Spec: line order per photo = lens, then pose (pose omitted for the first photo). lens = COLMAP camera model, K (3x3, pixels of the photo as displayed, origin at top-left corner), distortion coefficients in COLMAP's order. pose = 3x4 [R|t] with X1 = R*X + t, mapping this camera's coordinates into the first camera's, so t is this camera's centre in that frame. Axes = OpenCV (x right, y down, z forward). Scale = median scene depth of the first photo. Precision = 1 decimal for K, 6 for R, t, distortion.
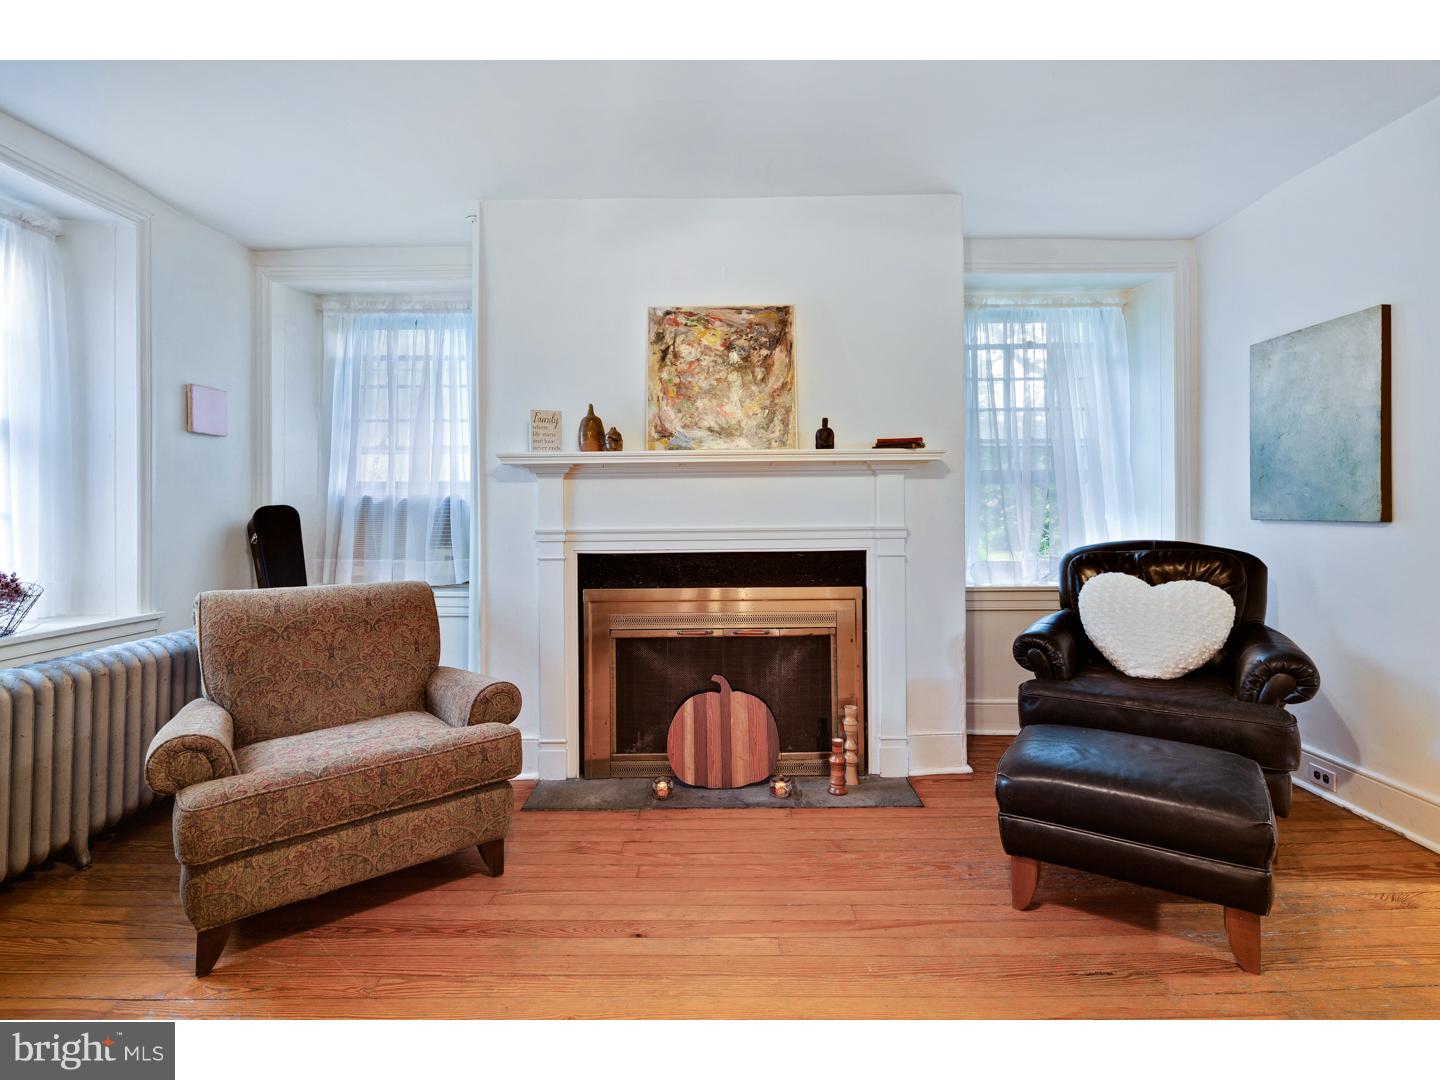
lens RADIAL K [[712.4, 0, 721.5], [0, 712.4, 495.3], [0, 0, 1]] dist [0.002902, 0.000345]
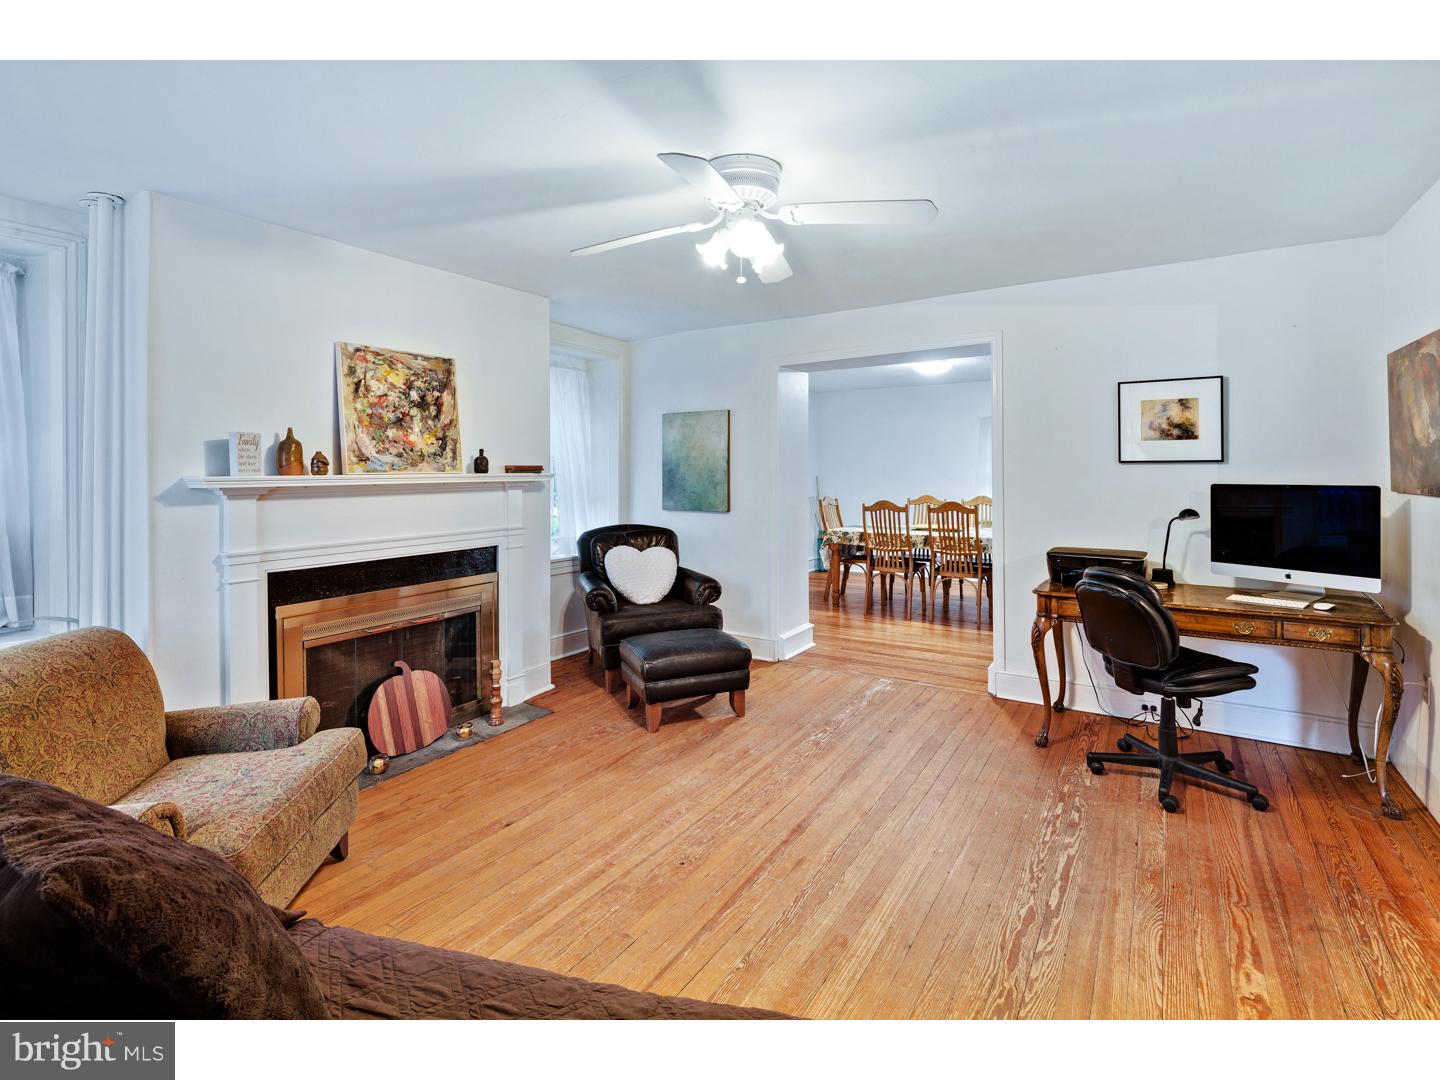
lens RADIAL K [[693.4, 0, 721.0], [0, 693.4, 472.0], [0, 0, 1]] dist [0.000185, -0.000064]
pose [[0.536023, 0.002912, 0.844198, -0.698048], [-0.008445, 0.999963, 0.001913, -0.070284], [-0.844161, -0.008155, 0.536027, -0.073956]]
